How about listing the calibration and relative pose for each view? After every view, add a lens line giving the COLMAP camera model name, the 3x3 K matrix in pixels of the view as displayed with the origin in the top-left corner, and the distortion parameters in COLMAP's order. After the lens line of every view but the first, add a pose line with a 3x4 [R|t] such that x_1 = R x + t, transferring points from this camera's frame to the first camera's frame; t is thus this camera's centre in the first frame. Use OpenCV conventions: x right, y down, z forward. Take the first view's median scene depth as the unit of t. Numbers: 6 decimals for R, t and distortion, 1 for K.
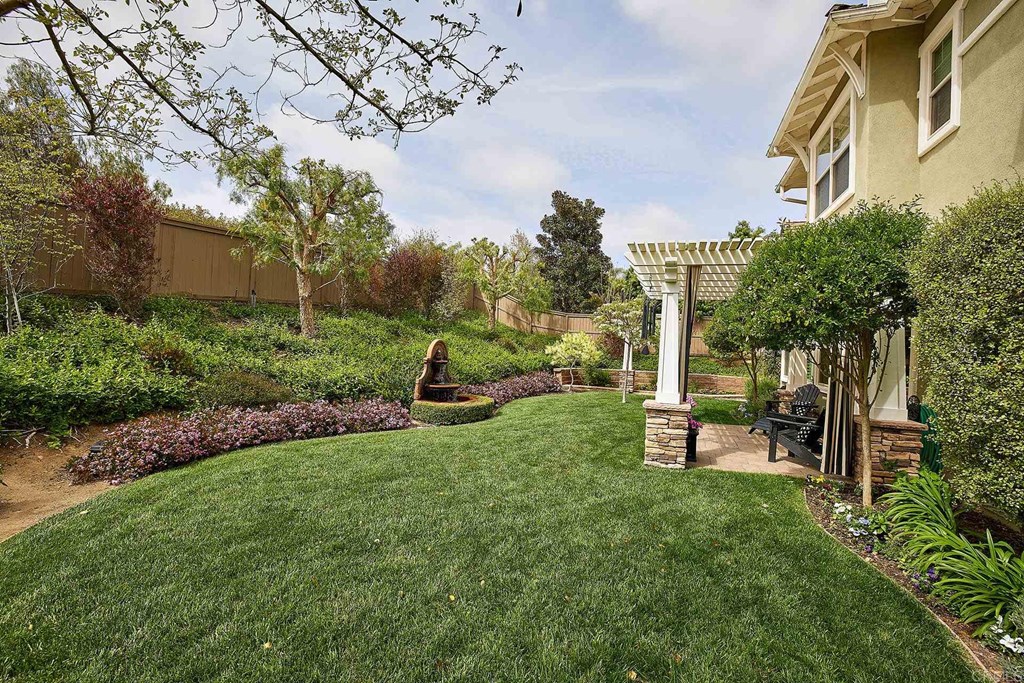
lens RADIAL K [[465.5, 0, 513.9], [0, 465.5, 341.5], [0, 0, 1]] dist [-0.026820, 0.004634]
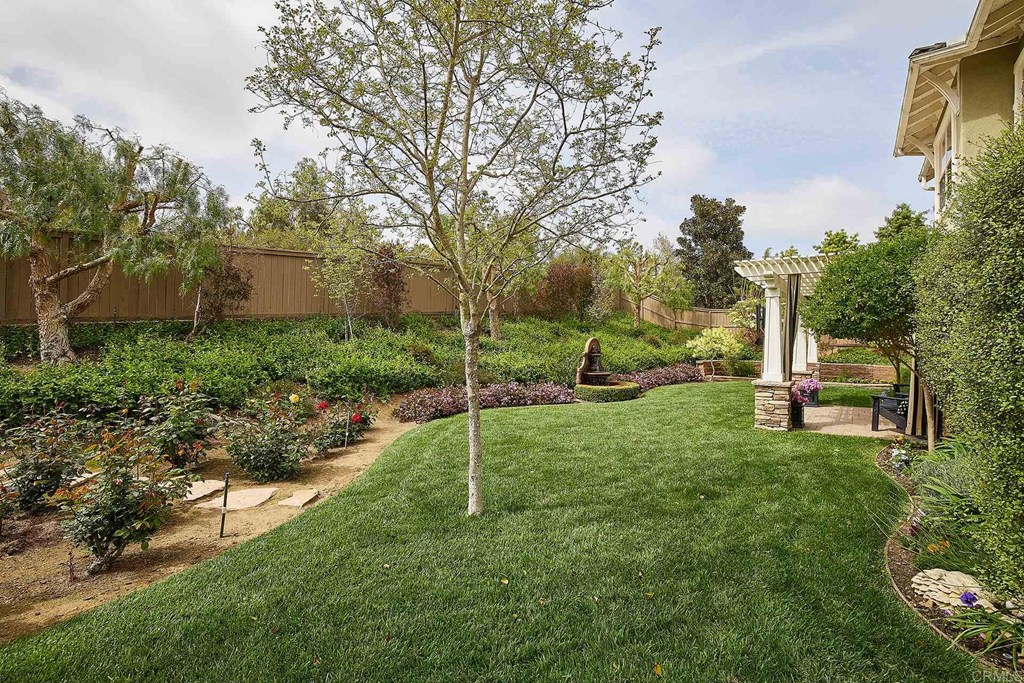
lens RADIAL K [[456.1, 0, 514.1], [0, 456.1, 332.8], [0, 0, 1]] dist [-0.024624, 0.002772]
pose [[0.949478, -0.033255, -0.312066, 0.026037], [0.028869, 0.999409, -0.018664, -0.000602], [0.312502, 0.008712, 0.949877, -0.278517]]
